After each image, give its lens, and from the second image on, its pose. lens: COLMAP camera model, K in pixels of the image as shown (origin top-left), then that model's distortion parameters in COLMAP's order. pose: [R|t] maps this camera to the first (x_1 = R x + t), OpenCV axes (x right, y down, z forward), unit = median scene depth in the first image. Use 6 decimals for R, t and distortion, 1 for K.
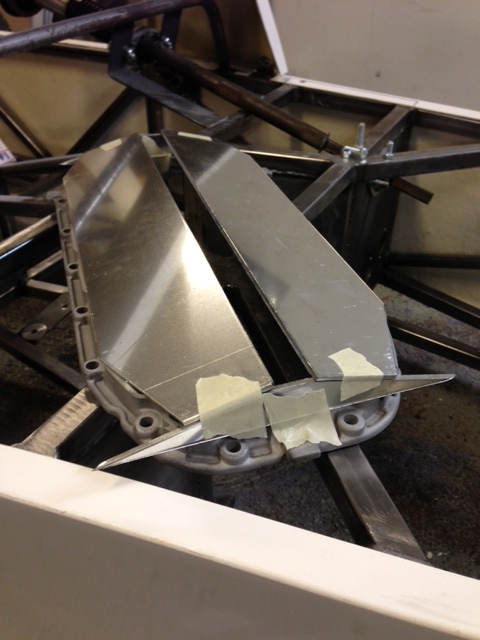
lens RADIAL K [[587.2, 0, 240.0], [0, 587.2, 320.0], [0, 0, 1]] dist [0.173431, -0.290142]
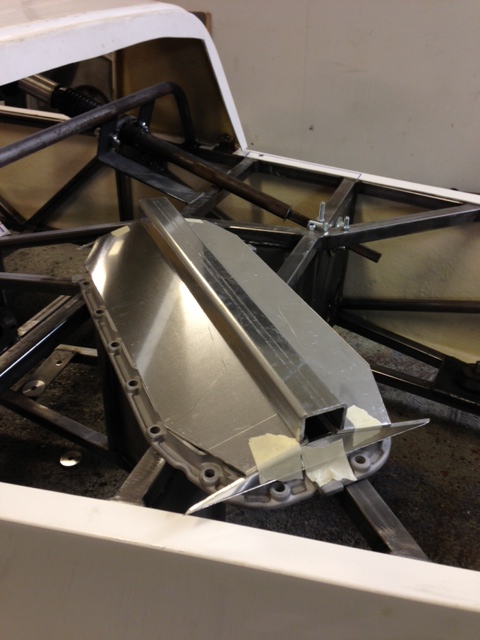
lens RADIAL K [[587.2, 0, 240.0], [0, 587.2, 320.0], [0, 0, 1]] dist [0.173431, -0.290142]
pose [[0.992369, -0.049323, 0.113008, -0.109189], [0.053713, 0.997902, -0.036139, -0.056455], [-0.110989, 0.041933, 0.992937, -0.159773]]
